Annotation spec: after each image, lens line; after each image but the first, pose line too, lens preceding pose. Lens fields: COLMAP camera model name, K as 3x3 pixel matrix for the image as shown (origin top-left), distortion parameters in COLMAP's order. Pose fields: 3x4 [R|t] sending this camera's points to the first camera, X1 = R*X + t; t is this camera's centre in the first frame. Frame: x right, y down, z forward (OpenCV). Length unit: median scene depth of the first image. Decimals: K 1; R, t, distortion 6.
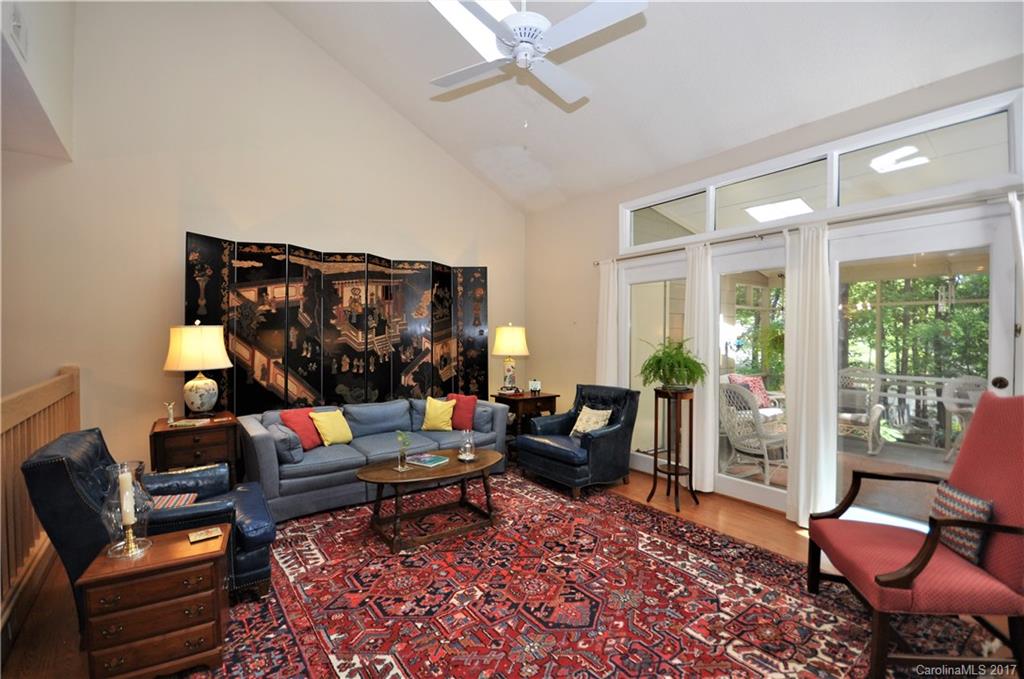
lens RADIAL K [[448.1, 0, 511.7], [0, 448.1, 338.5], [0, 0, 1]] dist [-0.004828, -0.001430]
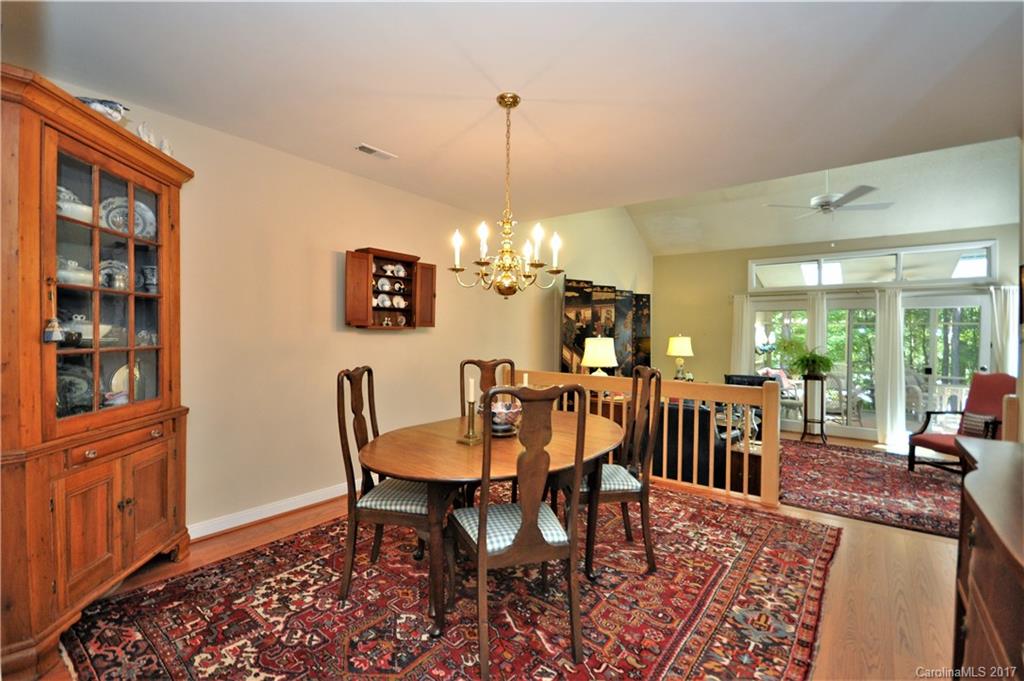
lens RADIAL K [[449.7, 0, 507.6], [0, 449.7, 341.8], [0, 0, 1]] dist [-0.006937, -0.000896]
pose [[0.968290, 0.007438, 0.249717, -1.799348], [-0.009957, 0.999912, 0.008823, -0.033104], [-0.249630, -0.011030, 0.968279, -0.582287]]
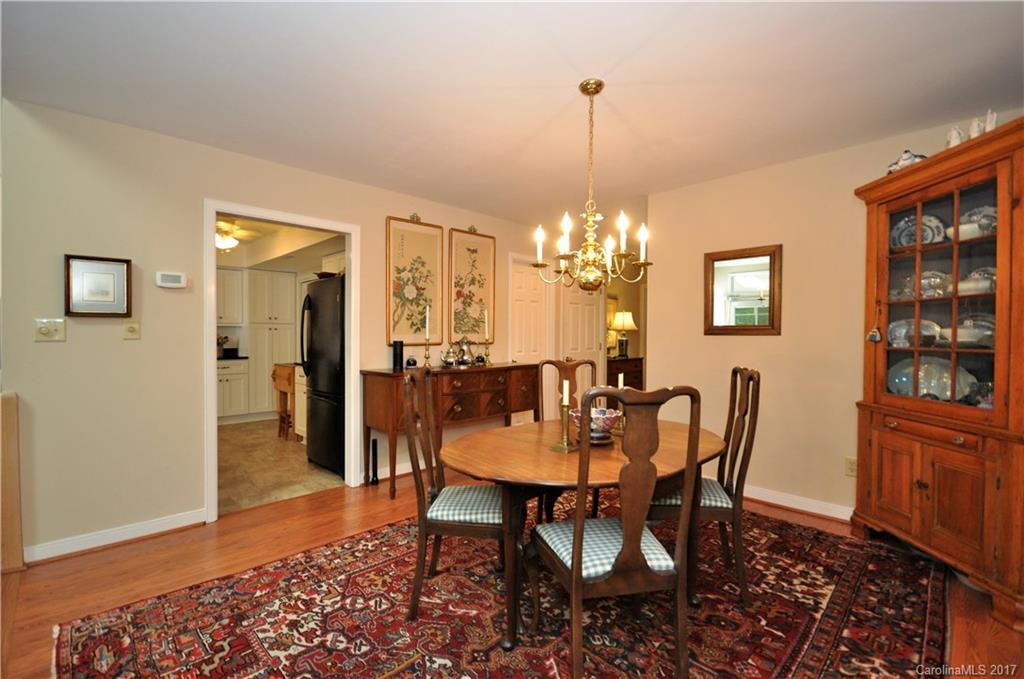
lens RADIAL K [[448.1, 0, 519.7], [0, 448.1, 340.0], [0, 0, 1]] dist [-0.004828, -0.001430]
pose [[-0.990491, -0.001442, -0.137569, -1.304580], [-0.003931, 0.999833, 0.017820, -0.037955], [0.137520, 0.018192, -0.990332, 1.200815]]
